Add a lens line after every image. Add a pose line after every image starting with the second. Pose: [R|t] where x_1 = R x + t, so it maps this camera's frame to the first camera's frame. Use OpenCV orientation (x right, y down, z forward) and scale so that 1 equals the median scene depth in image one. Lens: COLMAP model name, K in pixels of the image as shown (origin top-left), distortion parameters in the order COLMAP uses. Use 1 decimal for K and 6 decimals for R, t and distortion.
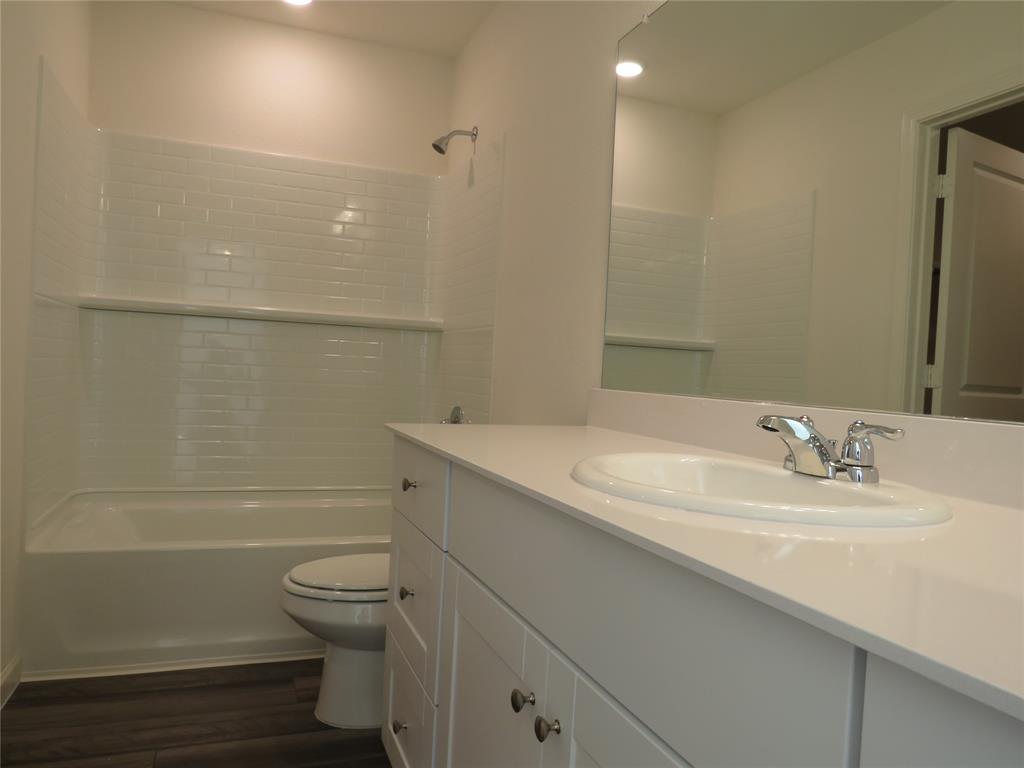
lens RADIAL K [[731.2, 0, 511.0], [0, 731.2, 384.4], [0, 0, 1]] dist [-0.030977, 0.000996]
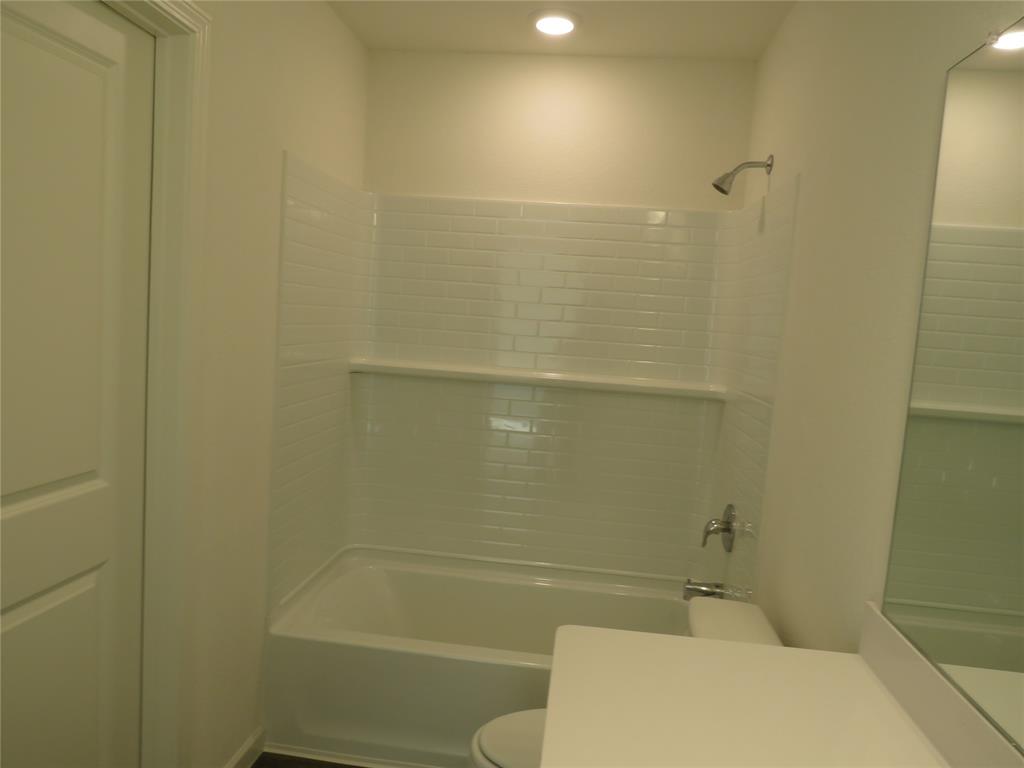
lens RADIAL K [[731.2, 0, 512.3], [0, 731.2, 384.0], [0, 0, 1]] dist [-0.030977, 0.000996]
pose [[0.890168, 0.051080, -0.452759, 0.072106], [-0.032574, 0.998288, 0.048583, -0.138624], [0.454466, -0.028499, 0.890308, 0.167686]]
